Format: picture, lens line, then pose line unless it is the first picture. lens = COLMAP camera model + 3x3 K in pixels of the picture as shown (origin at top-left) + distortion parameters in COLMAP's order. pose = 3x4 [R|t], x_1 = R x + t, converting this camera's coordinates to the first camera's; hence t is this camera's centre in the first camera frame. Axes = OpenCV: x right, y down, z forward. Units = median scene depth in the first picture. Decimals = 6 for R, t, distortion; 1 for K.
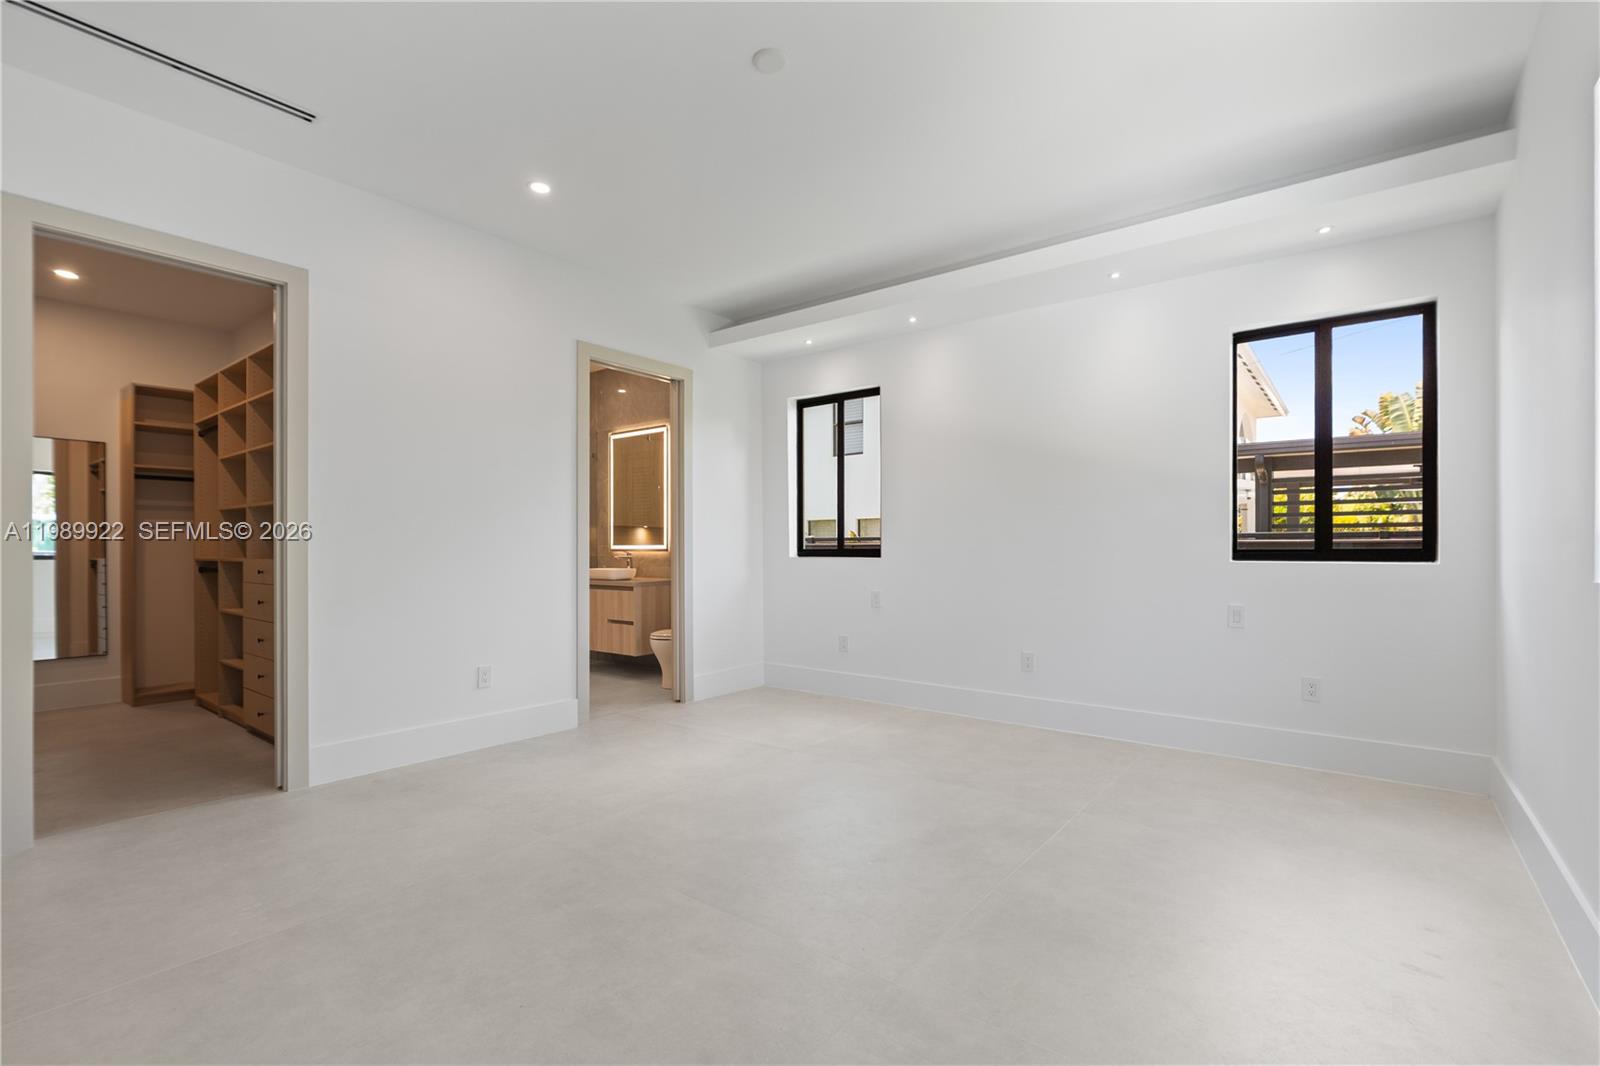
lens RADIAL K [[720.7, 0, 774.3], [0, 720.7, 555.4], [0, 0, 1]] dist [-0.004745, 0.000675]
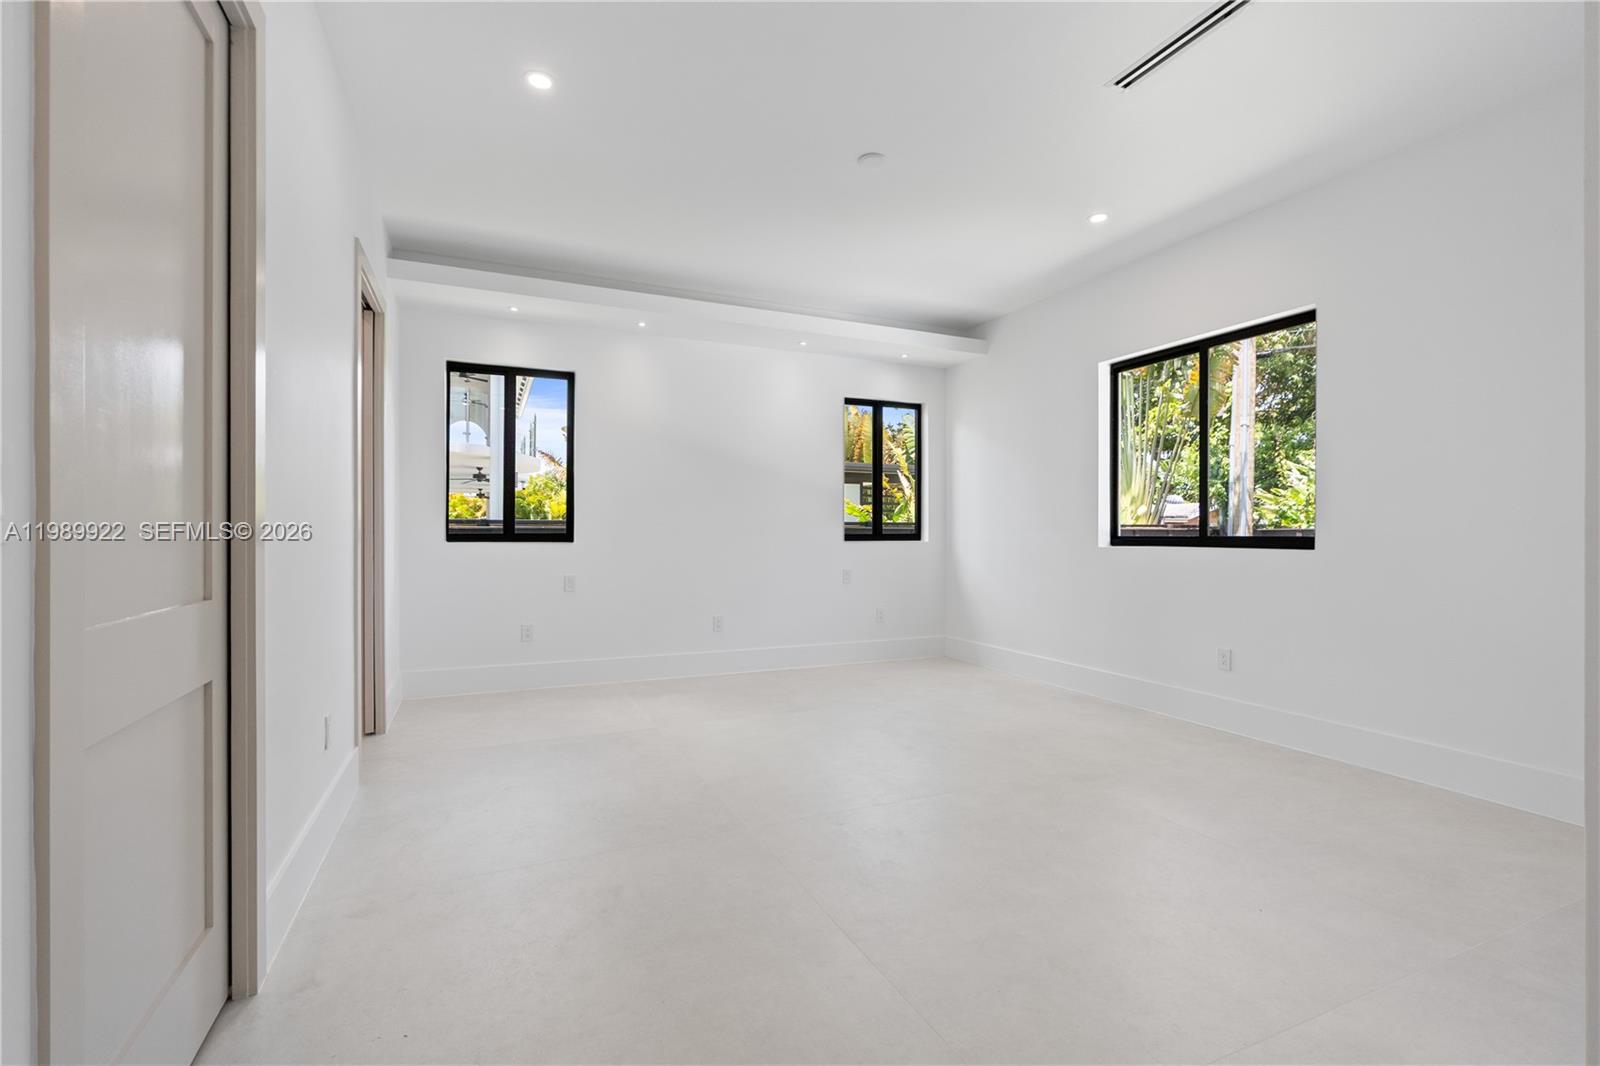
lens RADIAL K [[720.7, 0, 790.1], [0, 720.7, 534.9], [0, 0, 1]] dist [-0.004745, 0.000675]
pose [[0.467369, -0.000360, 0.884062, -1.220548], [0.005928, 0.999979, -0.002726, -0.003873], [-0.884042, 0.006515, 0.467361, 0.519232]]
